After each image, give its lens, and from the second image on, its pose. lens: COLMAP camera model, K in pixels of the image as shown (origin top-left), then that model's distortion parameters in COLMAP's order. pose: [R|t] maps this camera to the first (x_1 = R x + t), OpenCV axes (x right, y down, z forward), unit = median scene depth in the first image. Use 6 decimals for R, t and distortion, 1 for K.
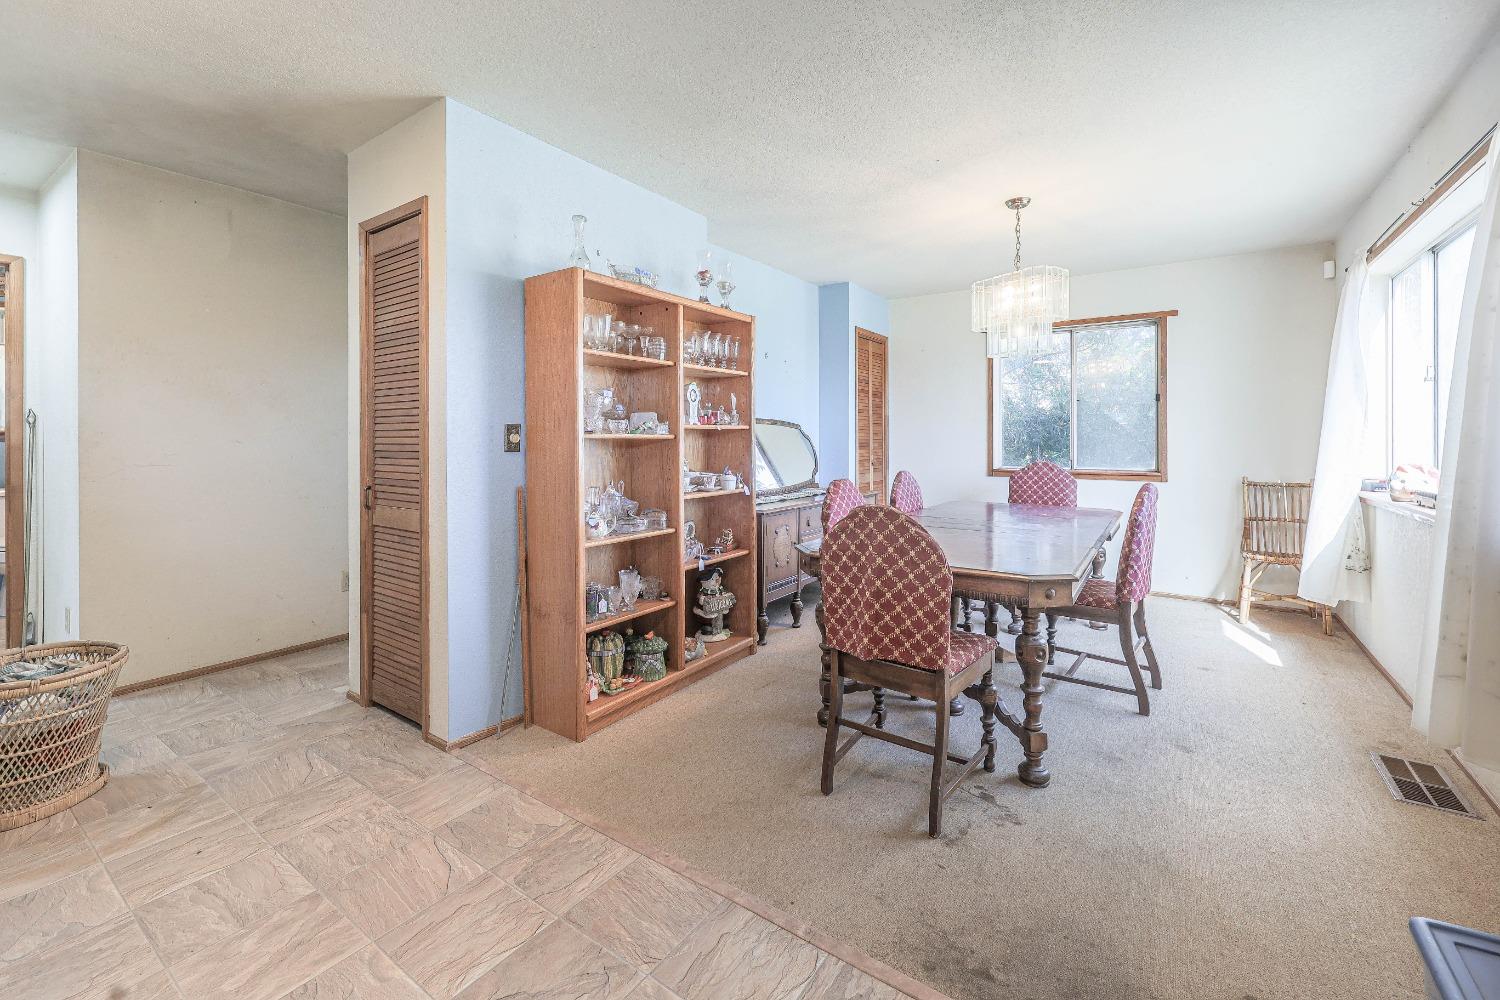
lens RADIAL K [[620.8, 0, 754.3], [0, 620.8, 439.4], [0, 0, 1]] dist [-0.001132, -0.000130]
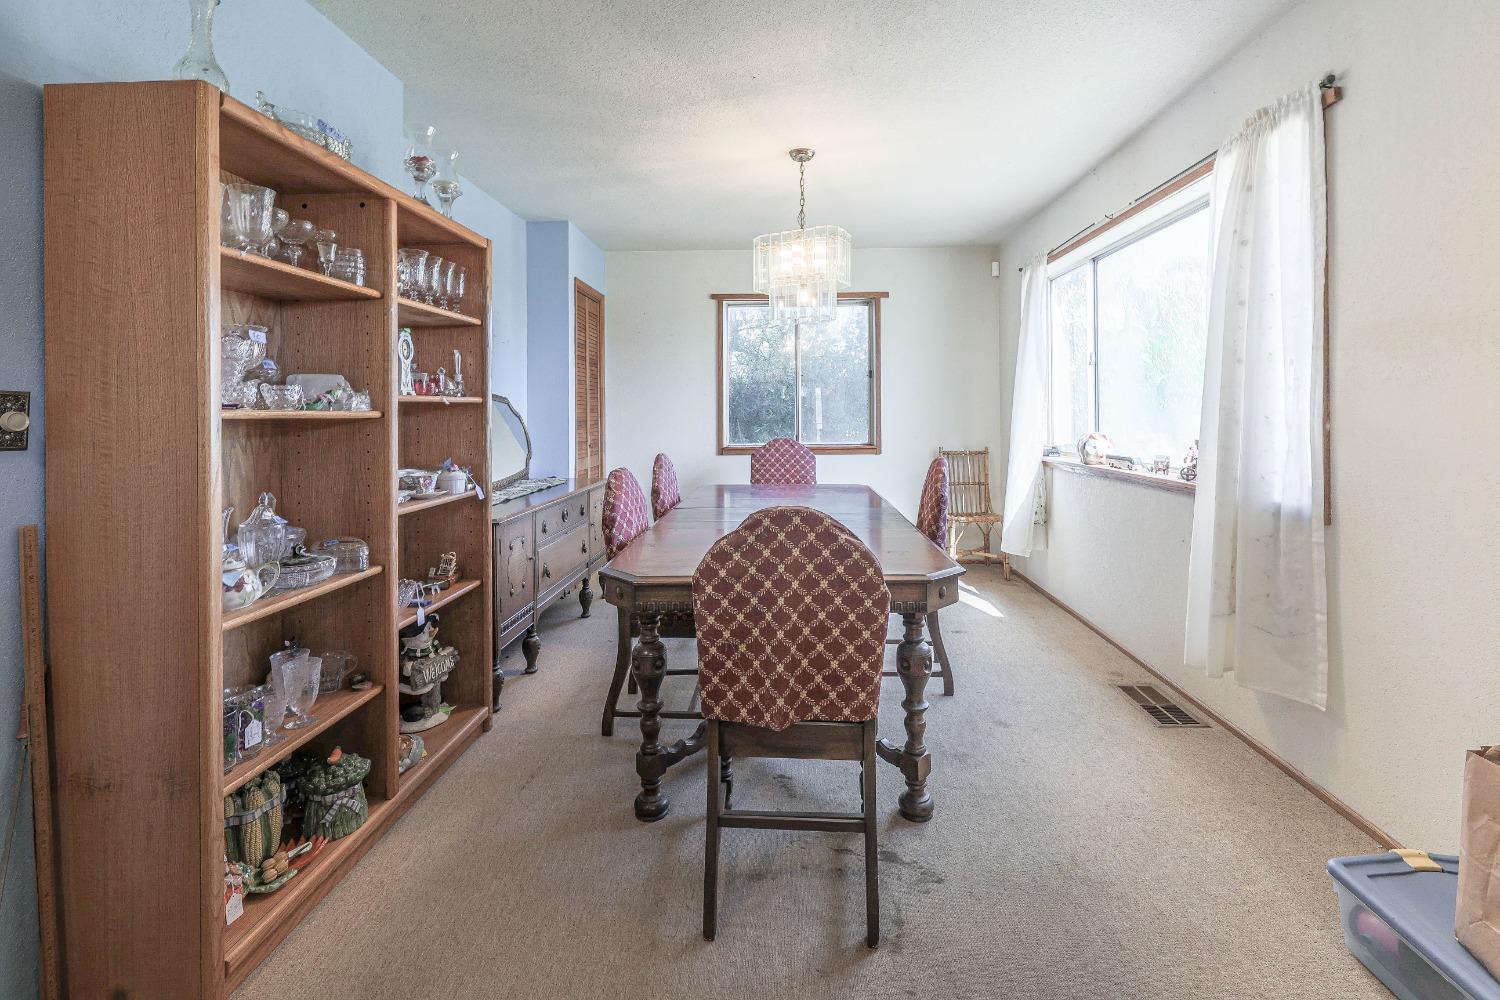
lens RADIAL K [[653.0, 0, 756.1], [0, 653.0, 406.5], [0, 0, 1]] dist [-0.000335, -0.000525]
pose [[0.841822, -0.001324, 0.539753, -0.161544], [0.009442, 0.999880, -0.012275, -0.001049], [-0.539672, 0.015429, 0.841734, 0.257900]]
